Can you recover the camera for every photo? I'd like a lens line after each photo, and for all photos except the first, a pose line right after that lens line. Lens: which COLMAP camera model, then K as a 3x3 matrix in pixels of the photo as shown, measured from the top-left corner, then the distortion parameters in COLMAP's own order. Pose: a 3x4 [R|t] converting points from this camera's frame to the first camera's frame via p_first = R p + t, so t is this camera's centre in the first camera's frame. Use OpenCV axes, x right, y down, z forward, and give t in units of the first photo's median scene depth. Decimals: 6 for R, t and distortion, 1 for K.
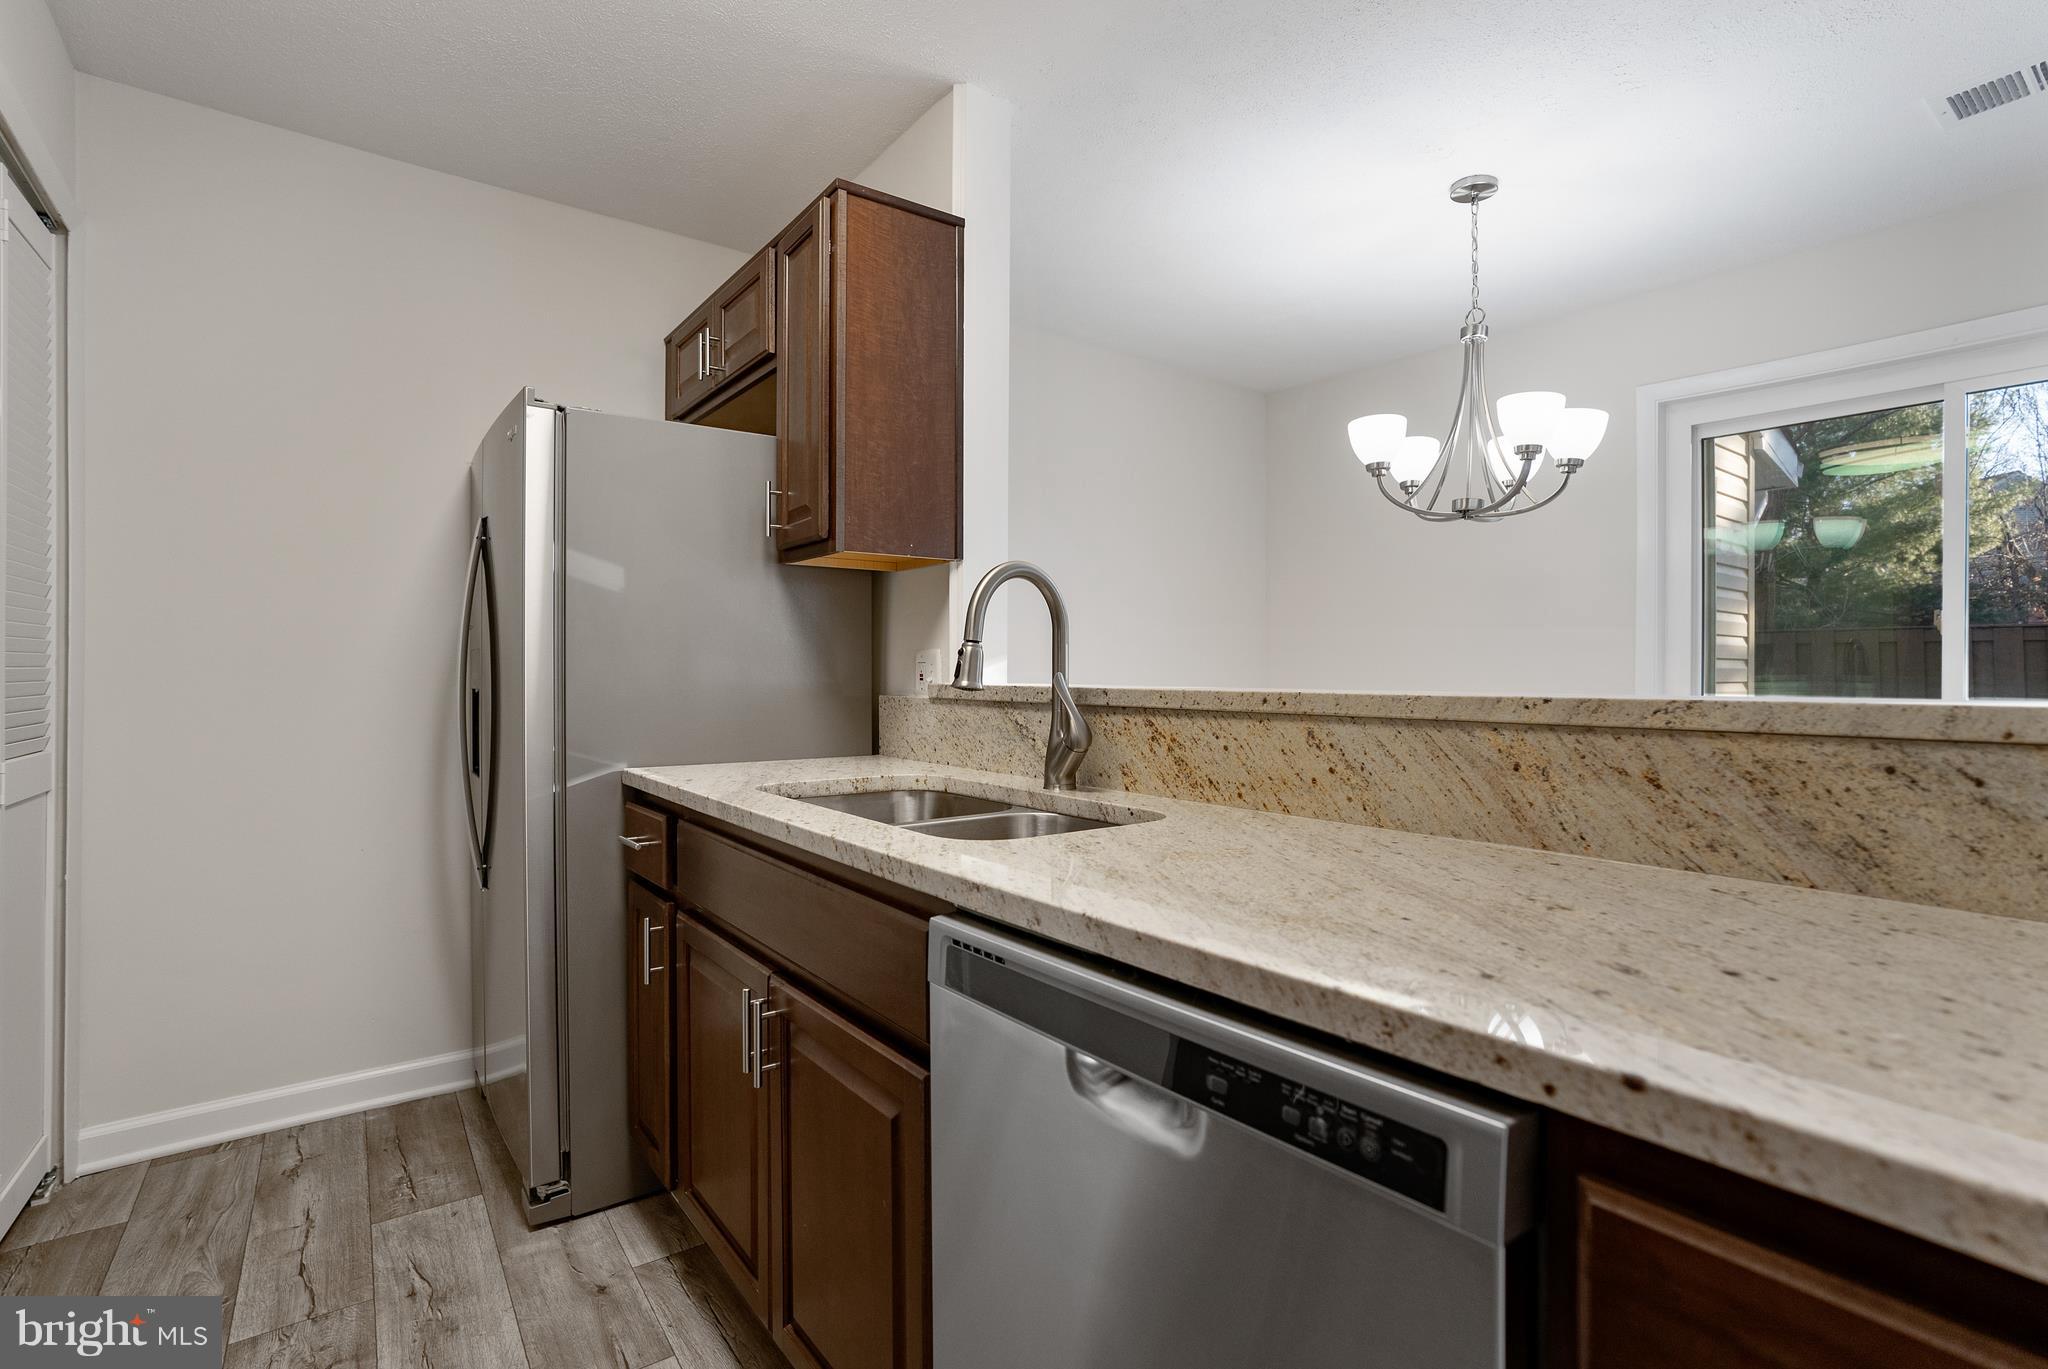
lens RADIAL K [[943.3, 0, 1015.8], [0, 943.3, 662.4], [0, 0, 1]] dist [-0.074899, 0.057851]
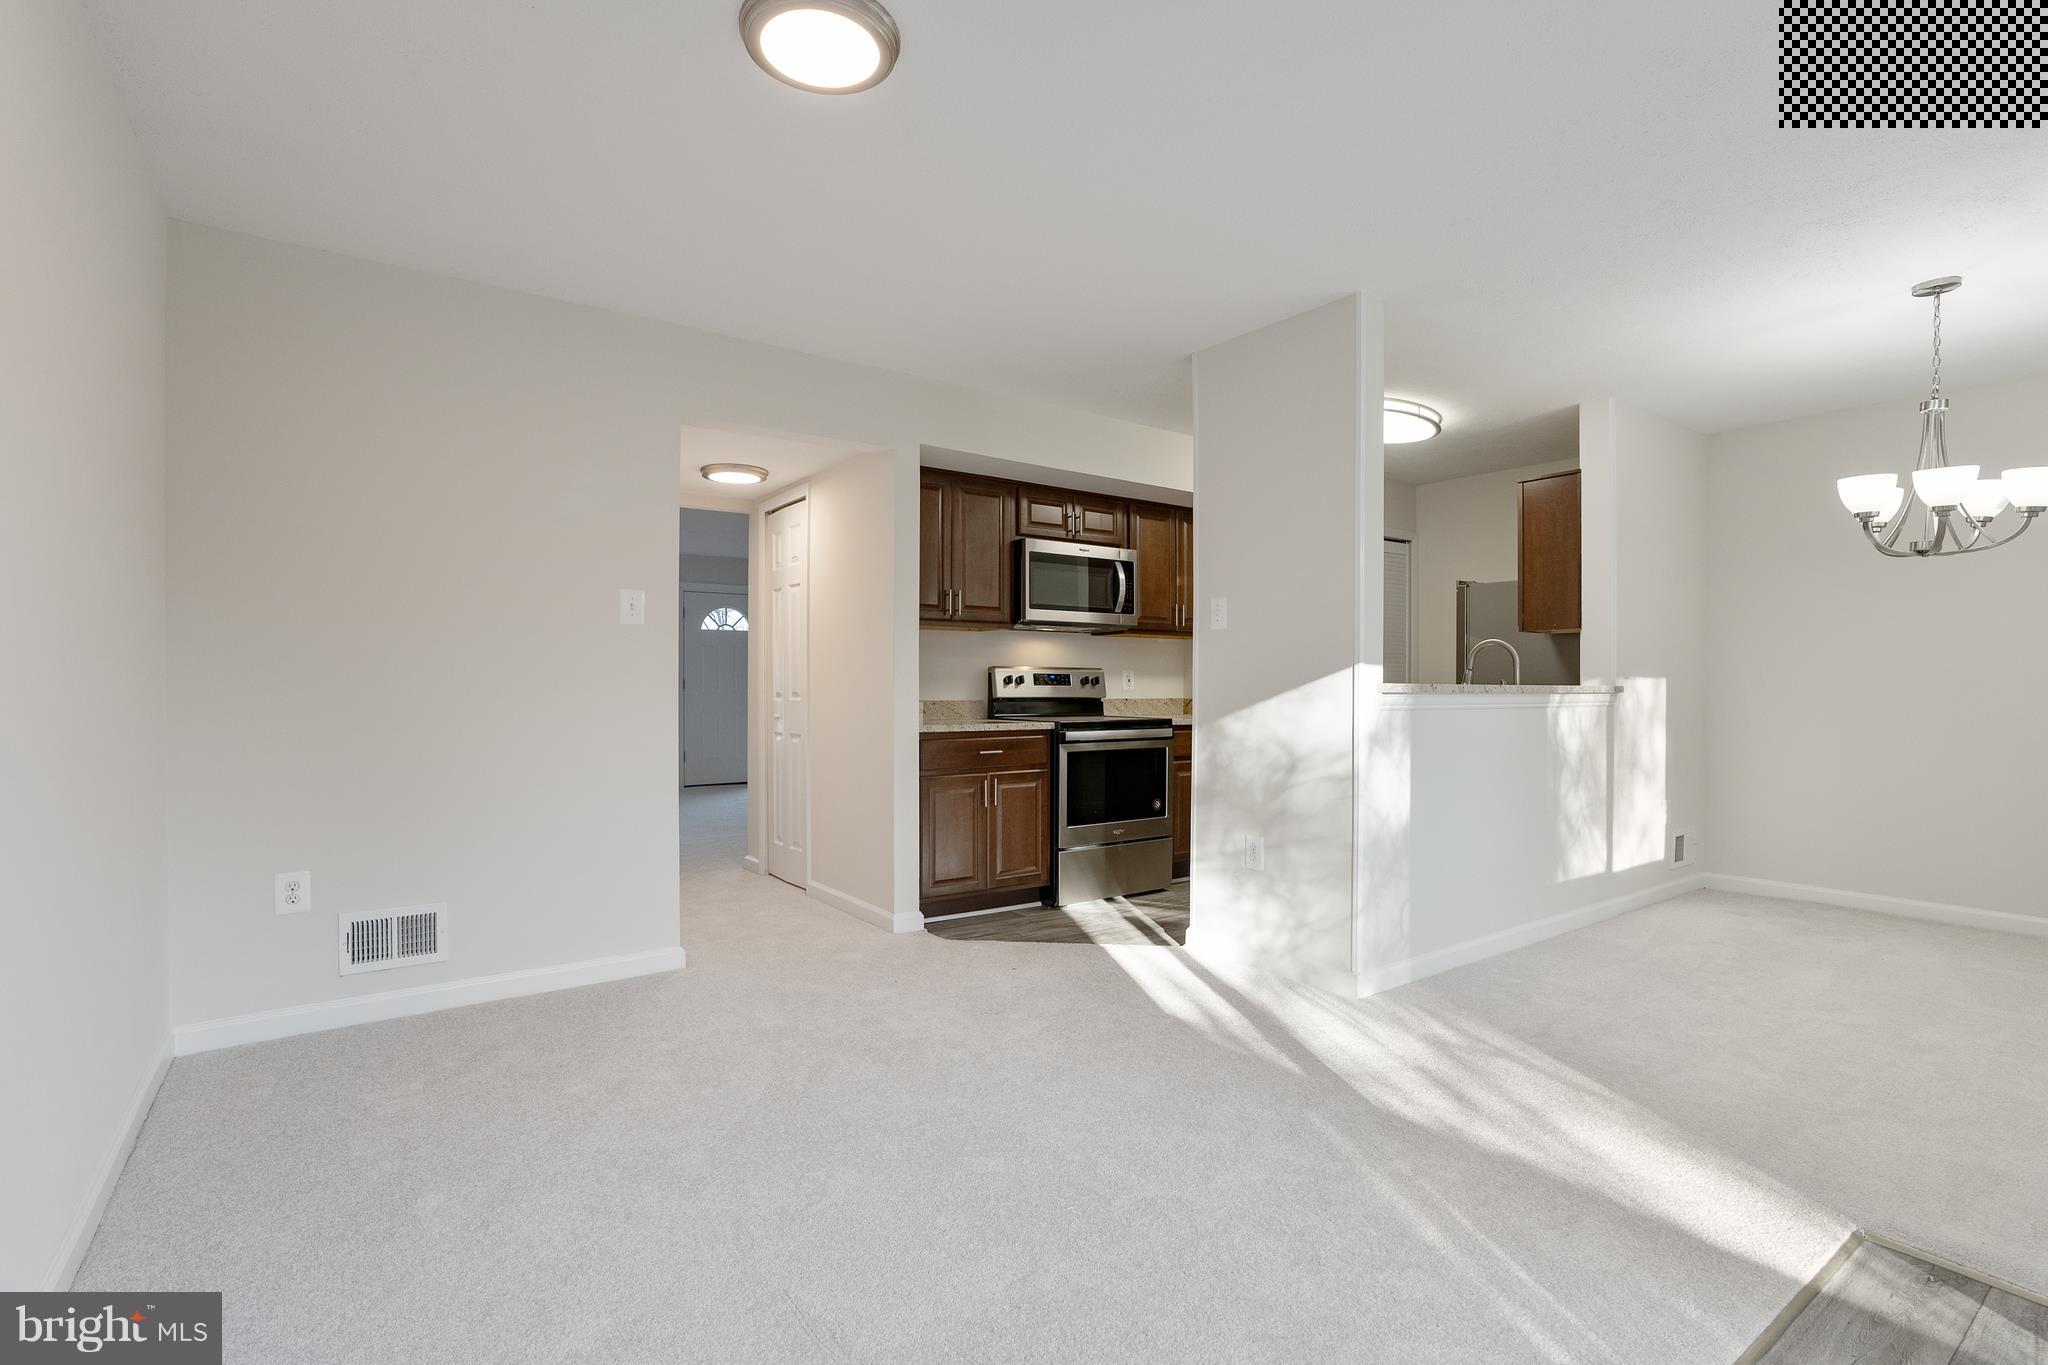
lens RADIAL K [[961.7, 0, 1013.6], [0, 961.7, 683.2], [0, 0, 1]] dist [-0.050340, 0.026878]
pose [[-0.044642, -0.002648, -0.999000, 2.653797], [0.004862, 0.999984, -0.002868, 0.023648], [0.998991, -0.004985, -0.044628, -0.251696]]
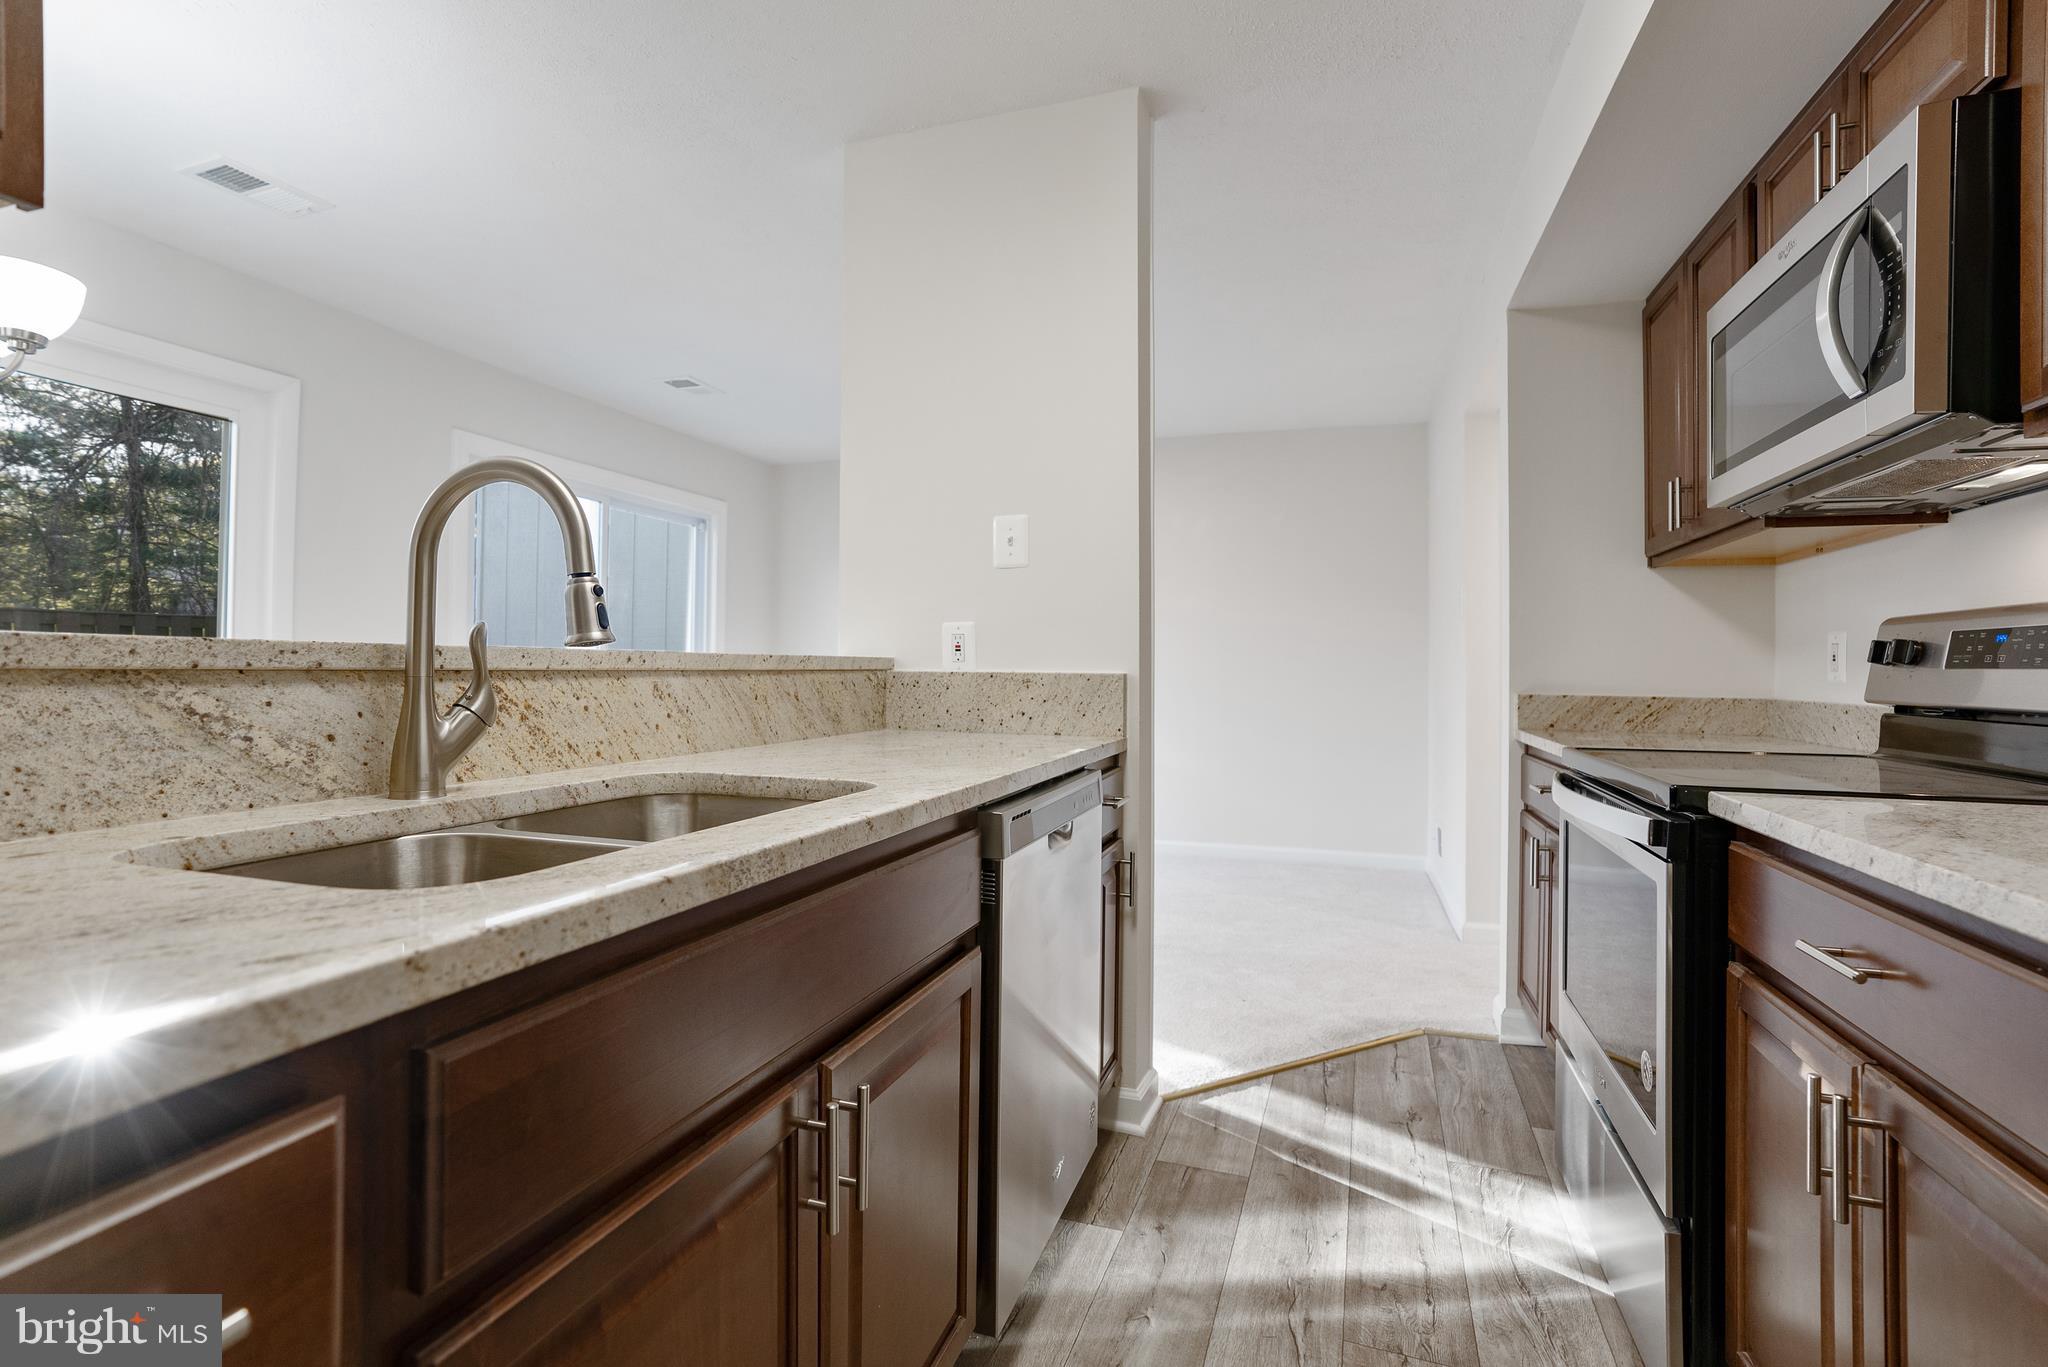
lens RADIAL K [[961.7, 0, 1013.6], [0, 961.7, 684.2], [0, 0, 1]] dist [-0.050340, 0.026878]
pose [[-0.541994, -0.023296, 0.840060, -0.719387], [-0.020041, 0.999690, 0.014792, 0.036402], [-0.840144, -0.008818, -0.542292, 0.990016]]
